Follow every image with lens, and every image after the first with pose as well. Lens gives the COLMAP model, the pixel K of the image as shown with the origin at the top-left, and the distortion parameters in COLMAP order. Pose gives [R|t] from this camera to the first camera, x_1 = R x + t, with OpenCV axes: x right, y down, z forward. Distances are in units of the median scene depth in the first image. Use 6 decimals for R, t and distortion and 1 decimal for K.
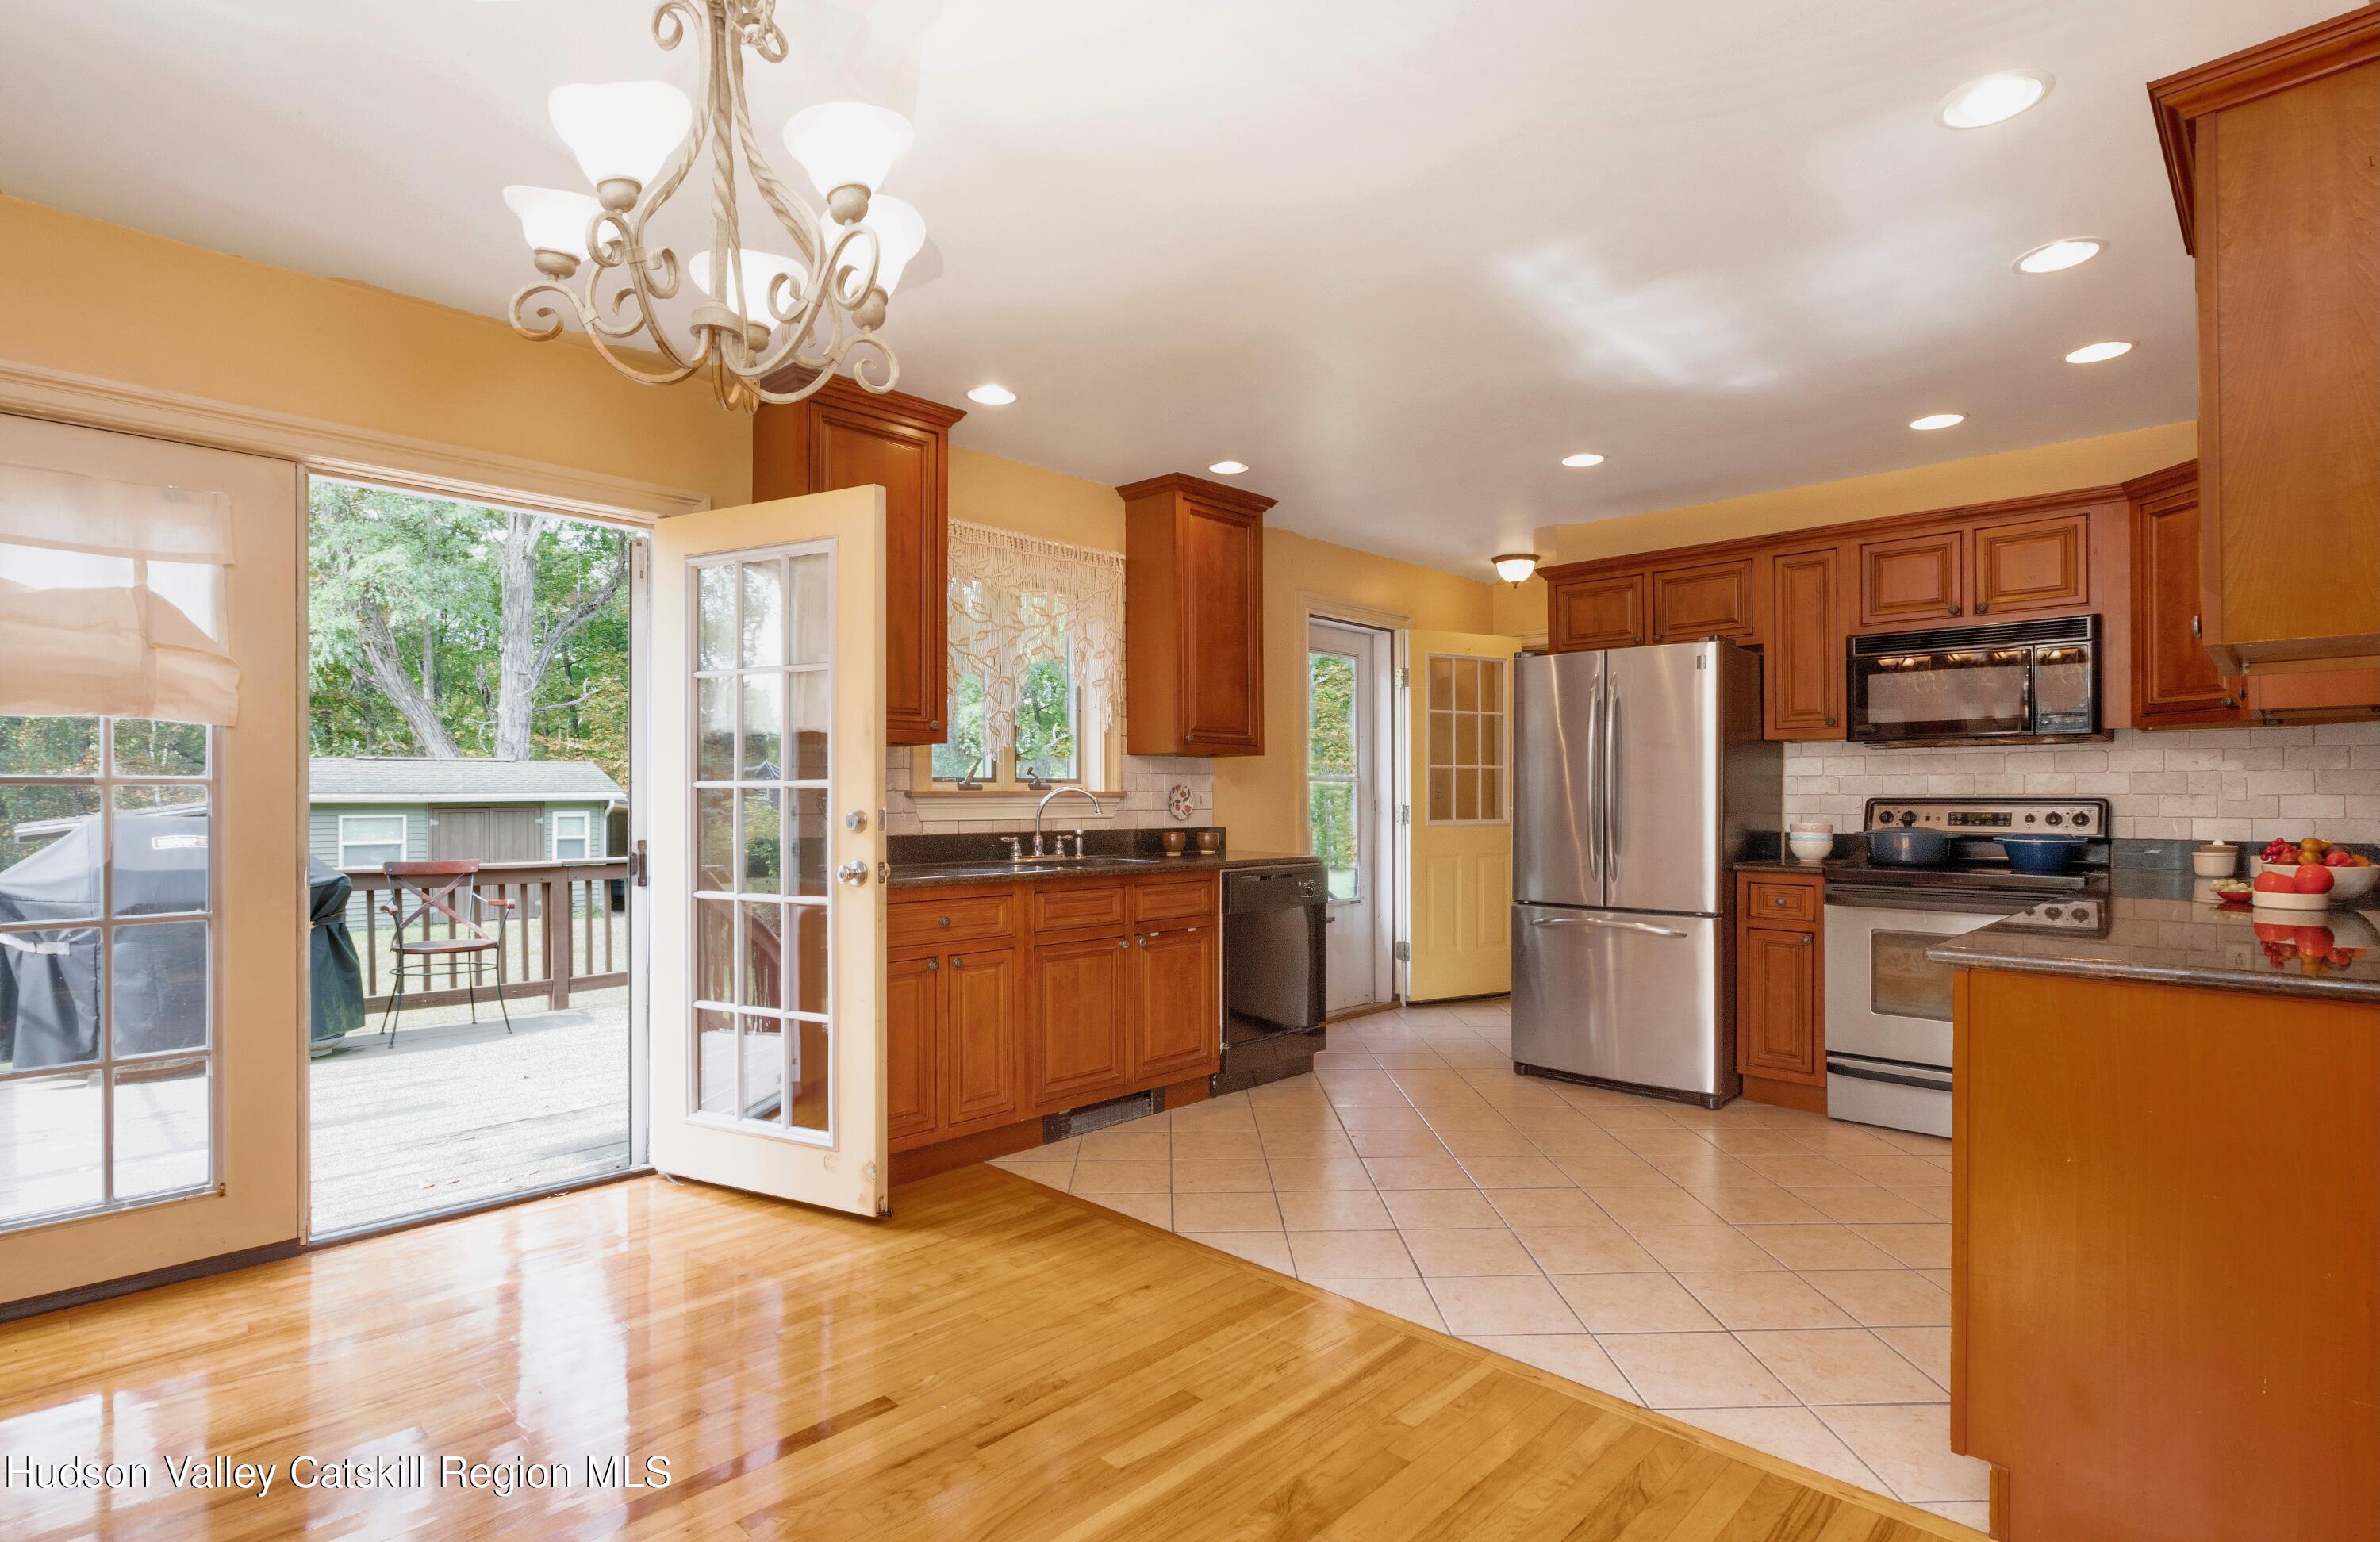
lens RADIAL K [[1203.6, 0, 1227.2], [0, 1203.6, 805.6], [0, 0, 1]] dist [-0.001495, -0.000168]
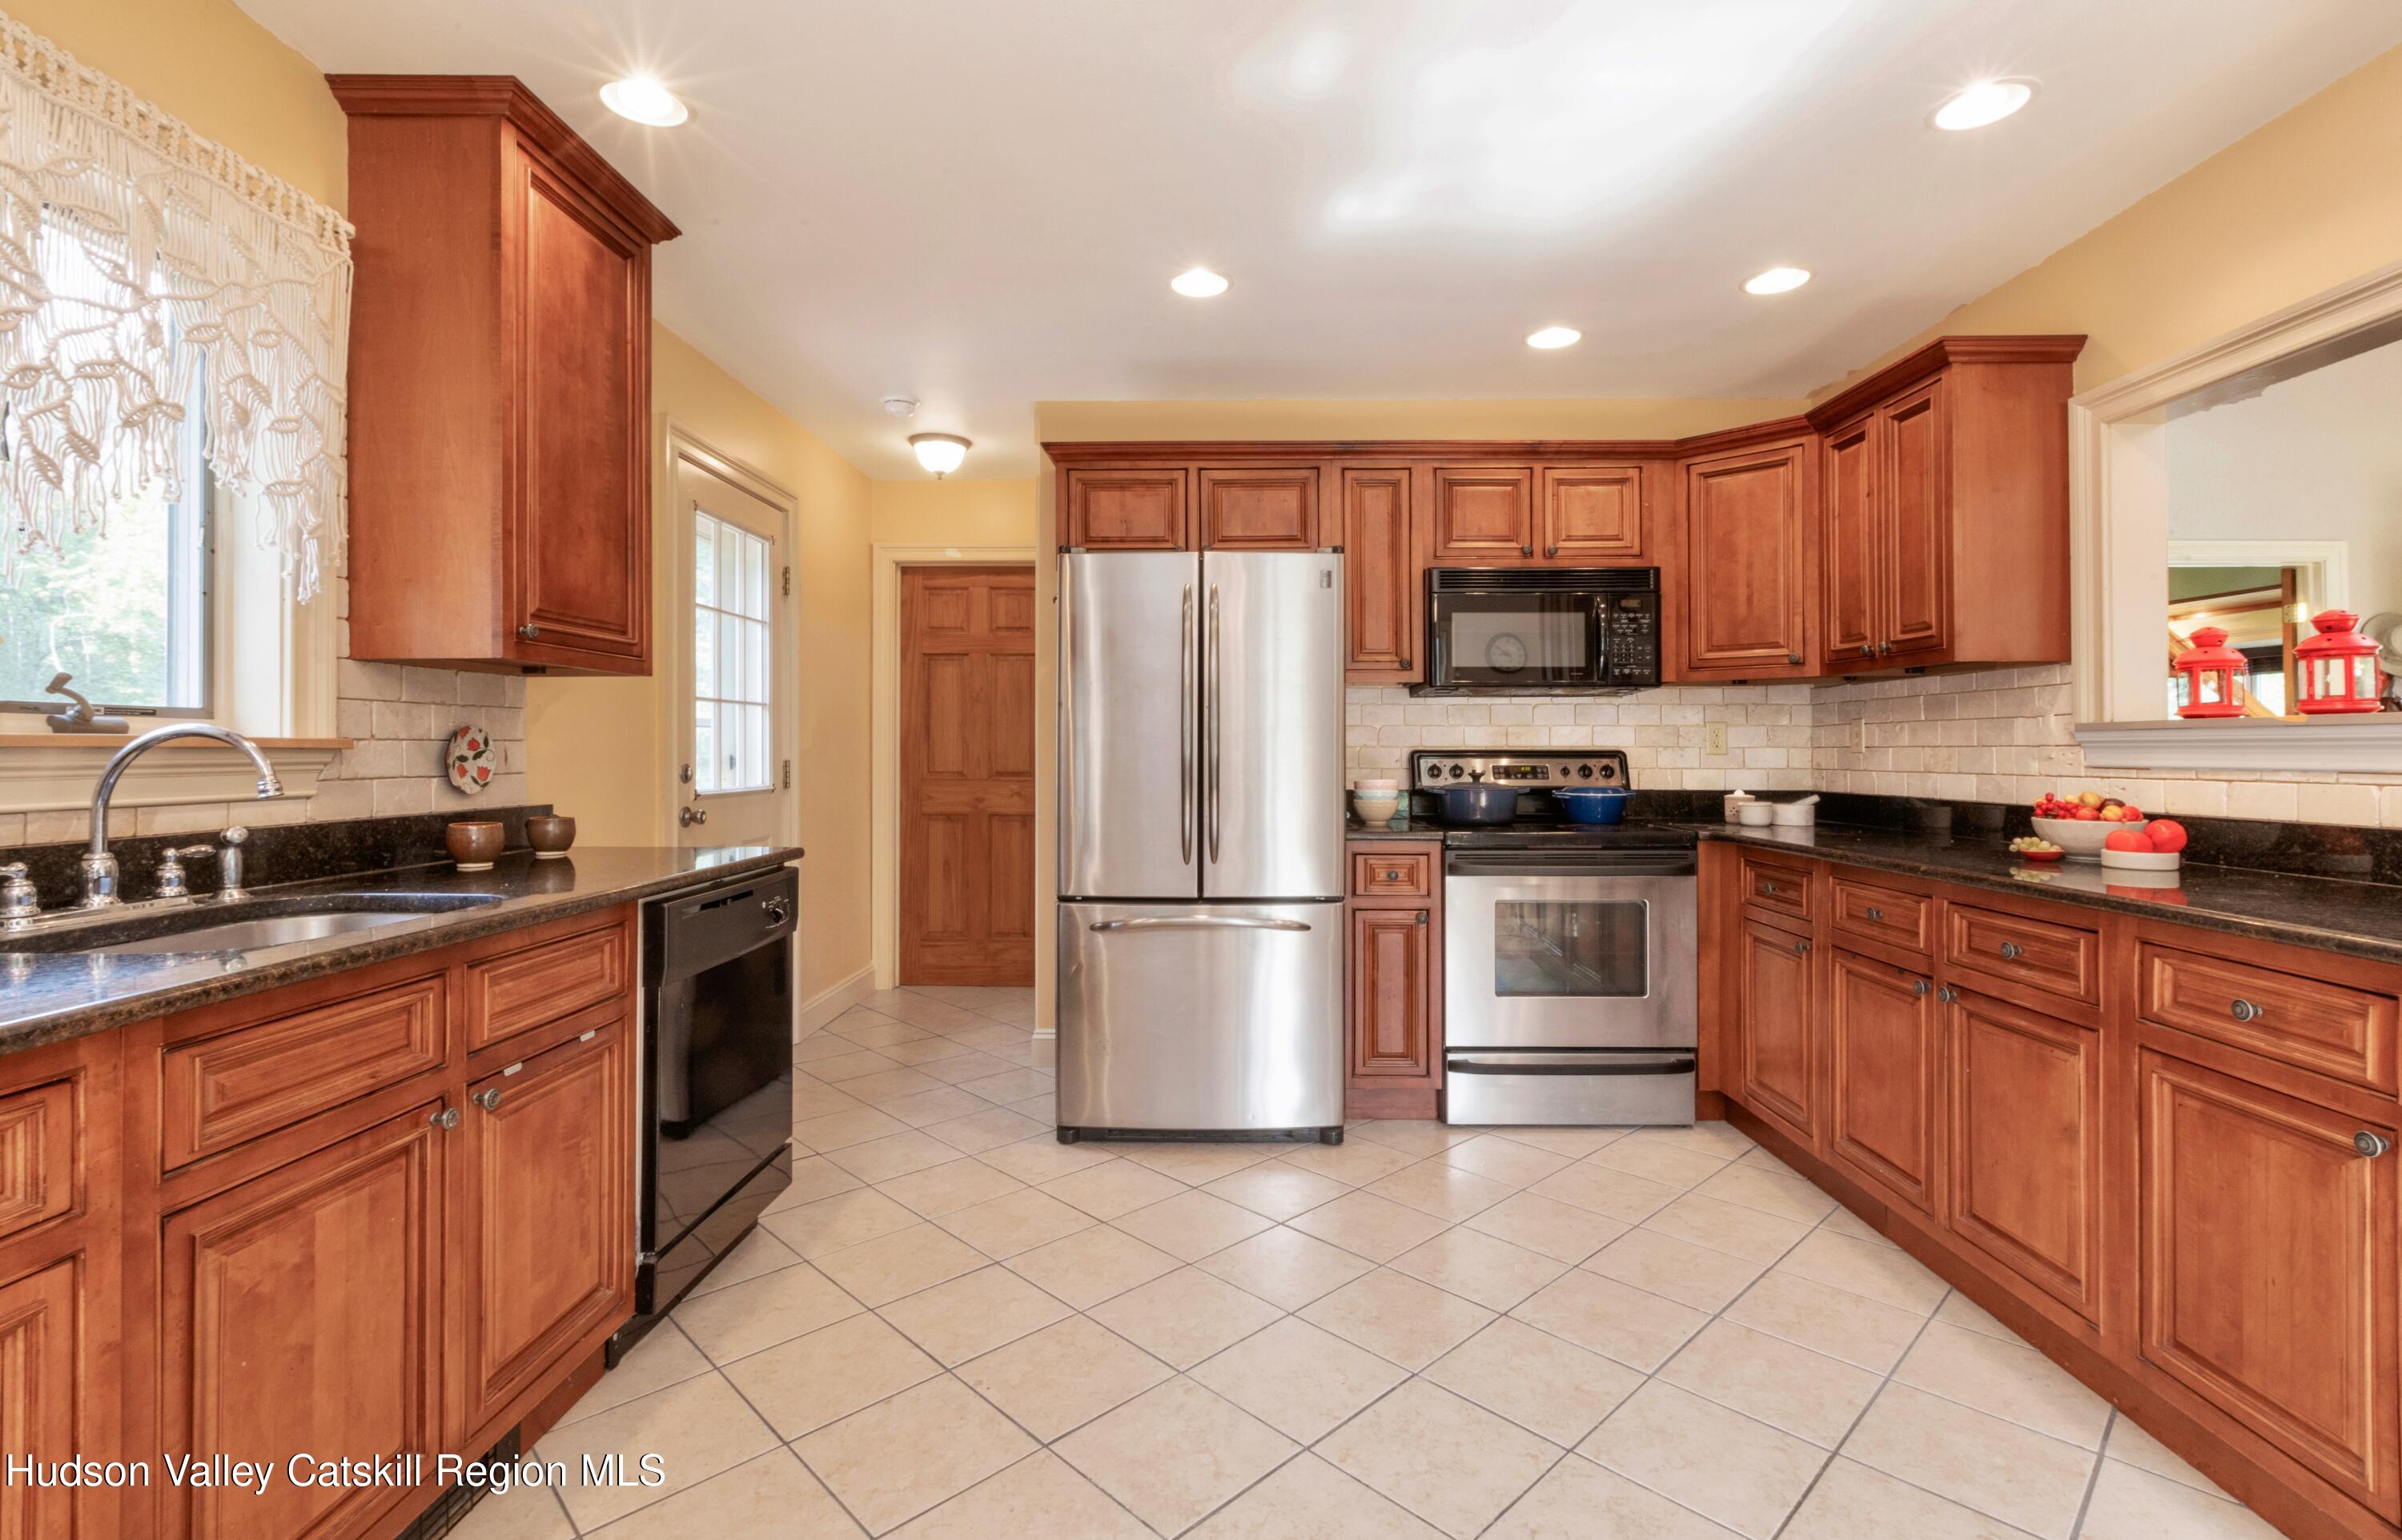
lens RADIAL K [[1079.8, 0, 1239.3], [0, 1079.8, 740.8], [0, 0, 1]] dist [0.001069, -0.000177]
pose [[0.737872, 0.004959, 0.674923, -0.120535], [0.005557, 0.999894, -0.013422, -0.003614], [-0.674918, 0.013654, 0.737766, 0.499224]]
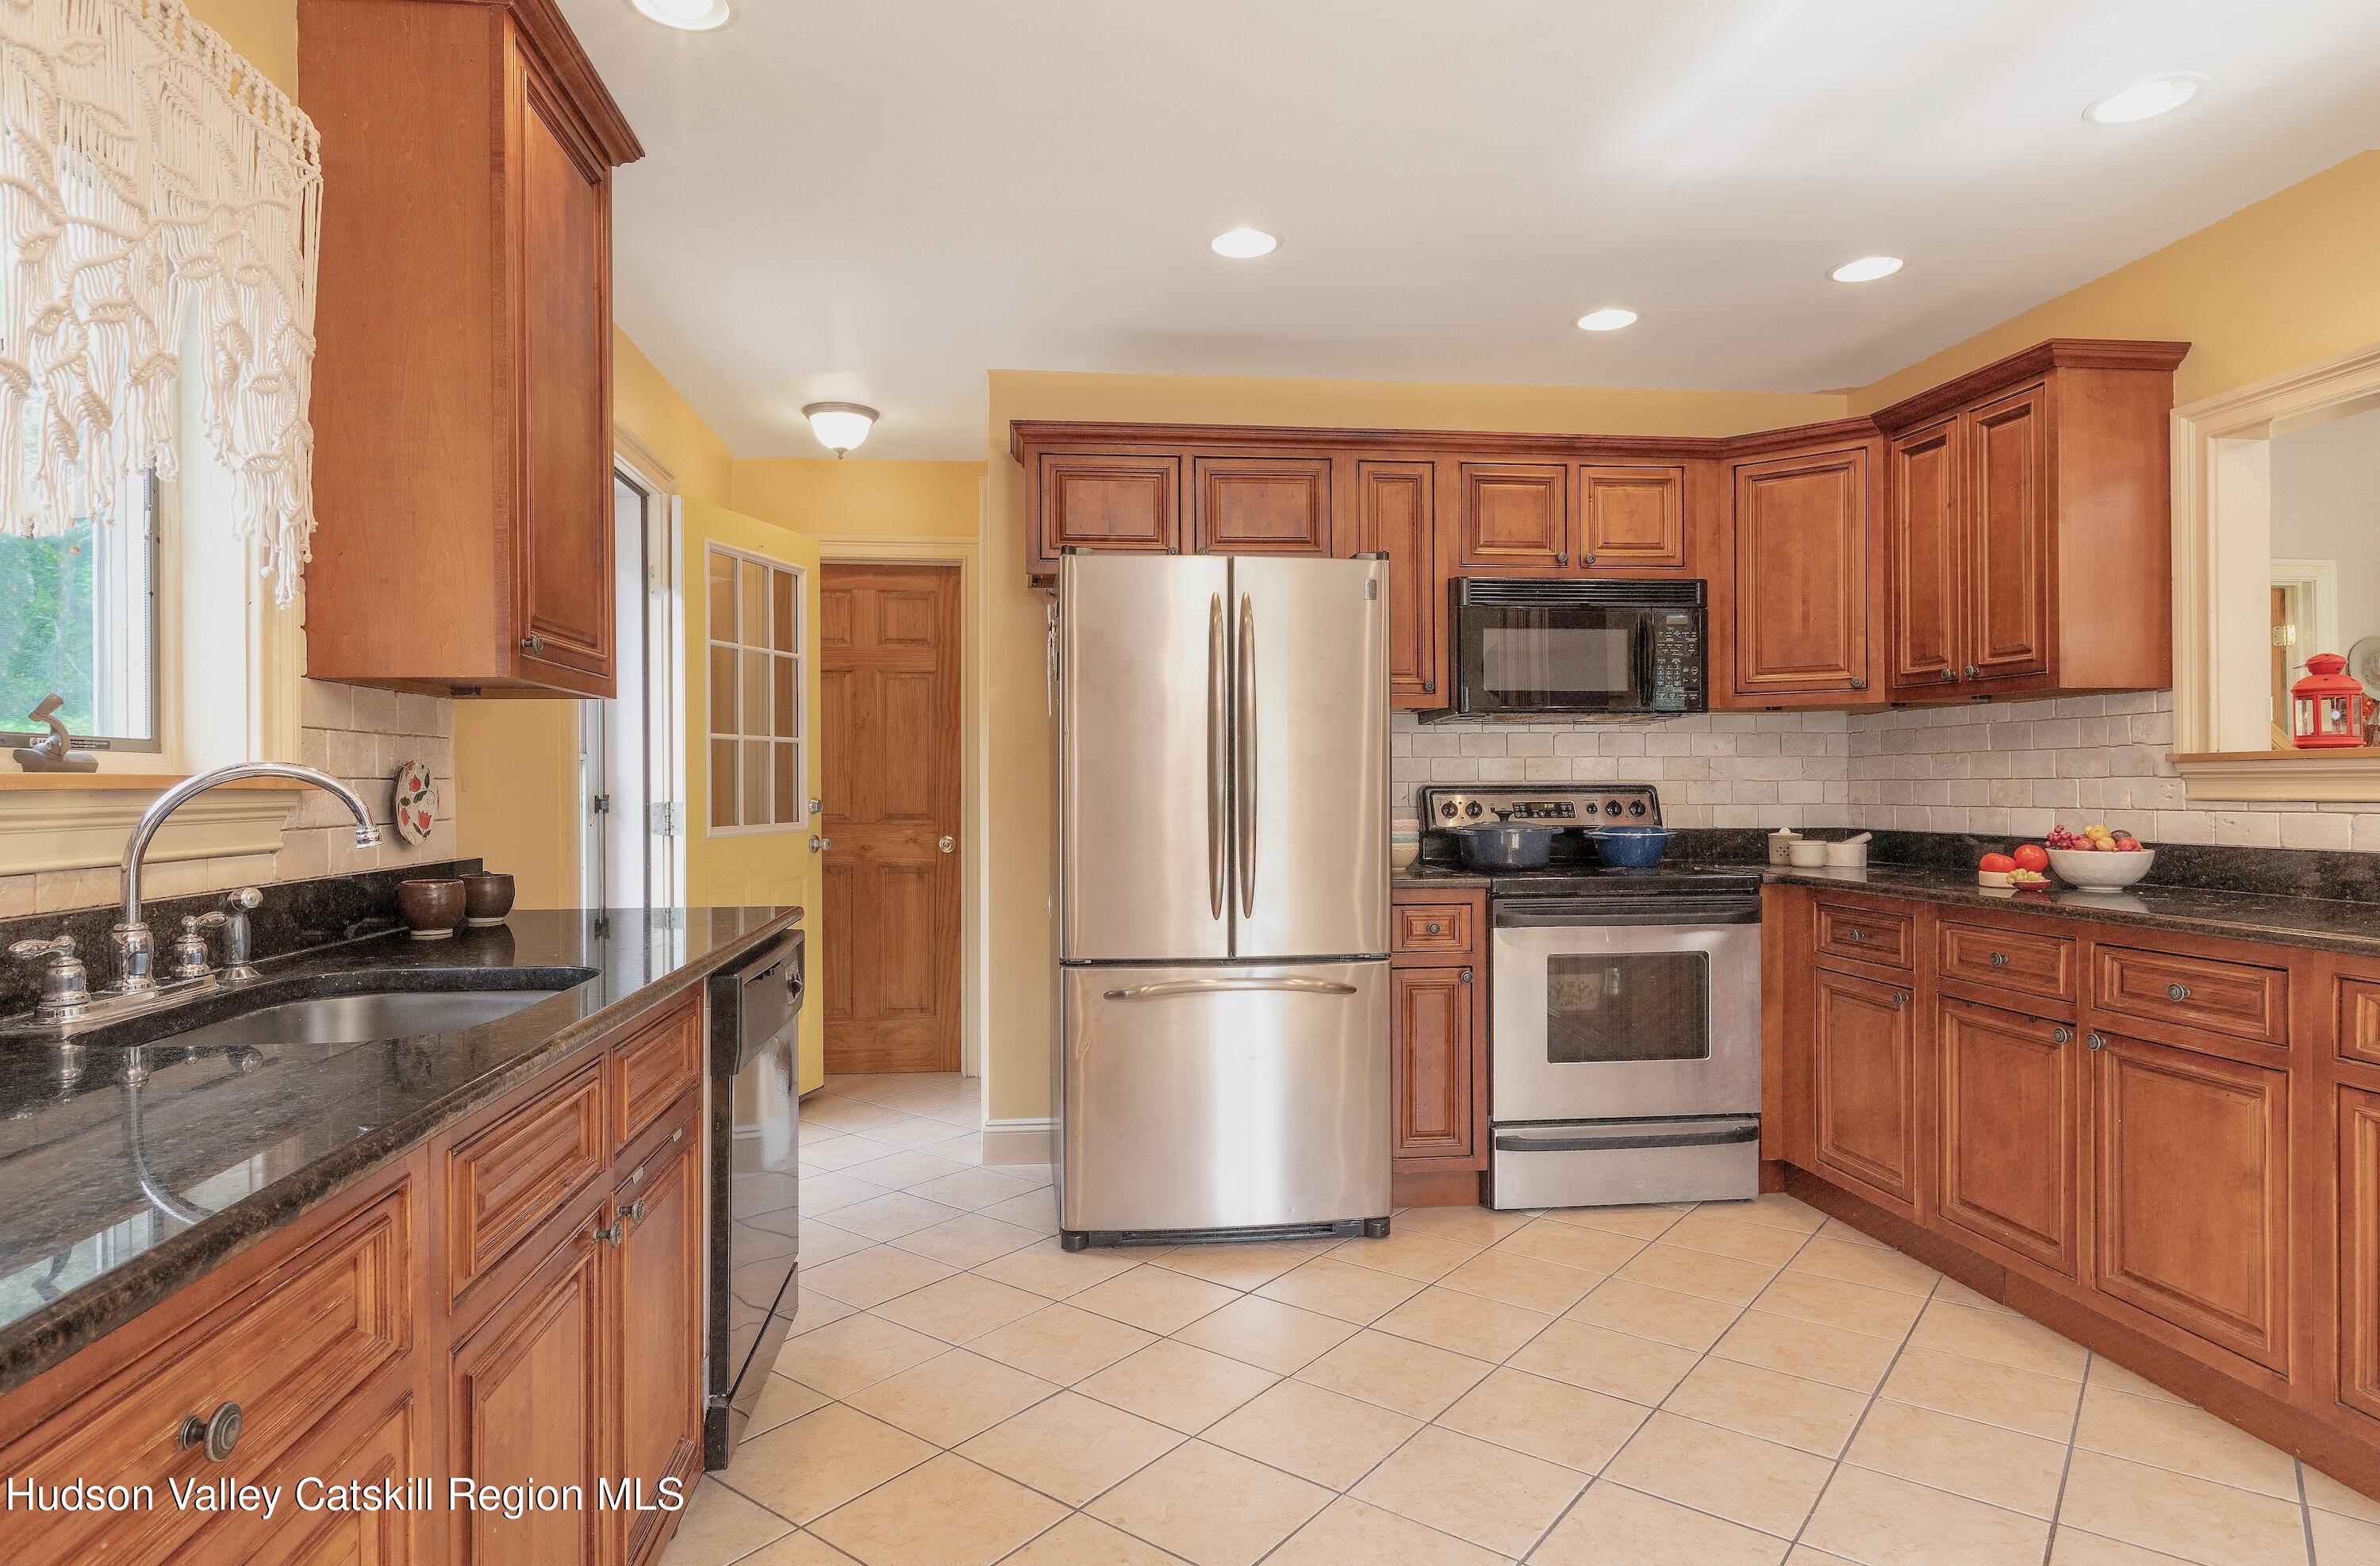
lens RADIAL K [[1300.6, 0, 1183.3], [0, 1300.6, 783.9], [0, 0, 1]] dist [0.006446, -0.003162]
pose [[0.649992, -0.002862, 0.759936, -0.231155], [0.010912, 0.999925, -0.005568, -0.004825], [-0.759863, 0.011912, 0.649974, 0.579118]]
